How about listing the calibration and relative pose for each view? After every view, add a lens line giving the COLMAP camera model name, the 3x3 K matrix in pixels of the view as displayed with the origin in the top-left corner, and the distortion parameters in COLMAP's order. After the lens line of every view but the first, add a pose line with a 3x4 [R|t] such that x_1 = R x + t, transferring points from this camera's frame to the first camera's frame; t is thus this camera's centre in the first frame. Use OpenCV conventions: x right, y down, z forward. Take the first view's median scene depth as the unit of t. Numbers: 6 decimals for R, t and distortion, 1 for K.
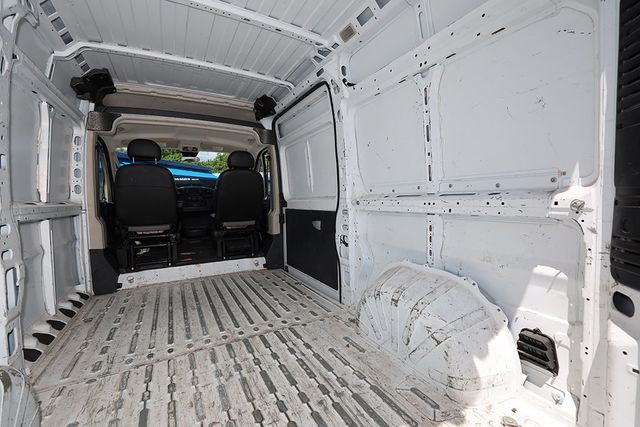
lens RADIAL K [[277.5, 0, 320.2], [0, 277.5, 213.1], [0, 0, 1]] dist [0.003276, 0.000631]
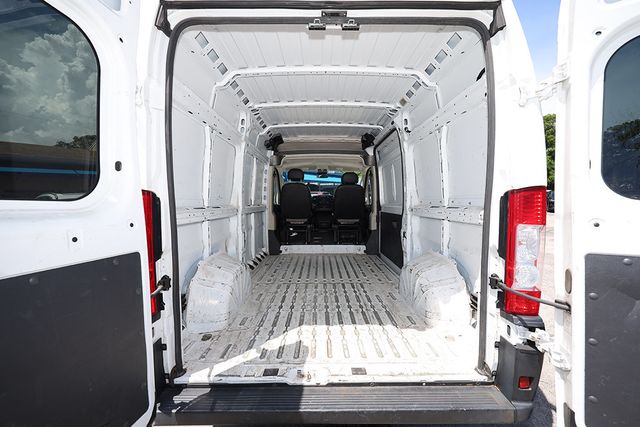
lens RADIAL K [[256.6, 0, 319.7], [0, 256.6, 211.6], [0, 0, 1]] dist [-0.001872, 0.001133]
pose [[0.879074, 0.037102, -0.475239, 0.337913], [-0.041036, 0.999155, 0.002098, -0.010850], [0.474916, 0.017657, 0.879854, -0.416159]]
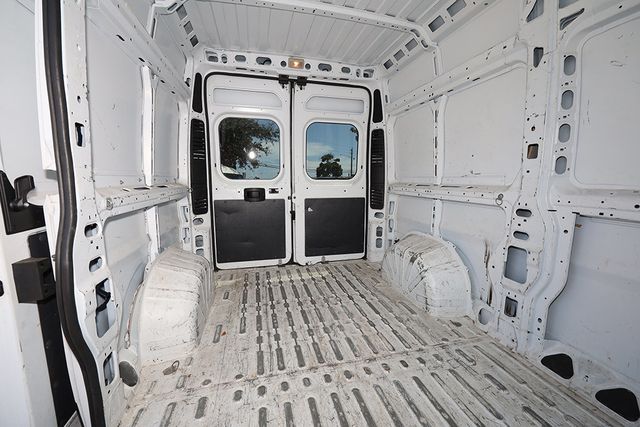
lens RADIAL K [[256.6, 0, 319.3], [0, 256.6, 213.1], [0, 0, 1]] dist [-0.001872, 0.001133]
pose [[-0.968366, -0.016086, 0.249016, -0.351895], [0.029659, 0.983426, 0.178866, -0.089696], [-0.247766, 0.180593, -0.951839, 1.300860]]
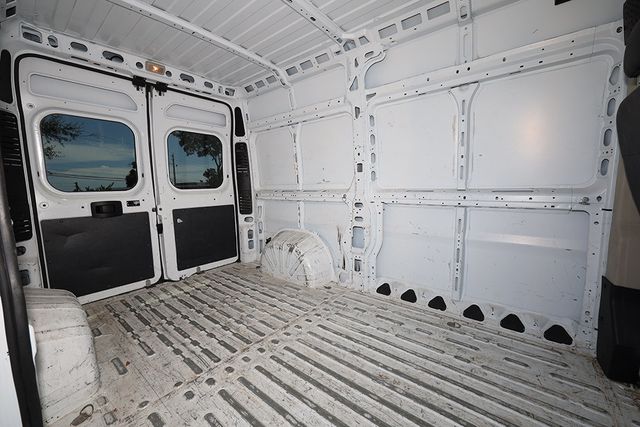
lens RADIAL K [[256.6, 0, 320.9], [0, 256.6, 212.5], [0, 0, 1]] dist [-0.001872, 0.001133]
pose [[-0.923935, 0.080489, -0.373987, -0.159358], [0.020171, 0.986506, 0.162481, -0.102570], [0.382018, 0.142578, -0.913090, 1.457619]]
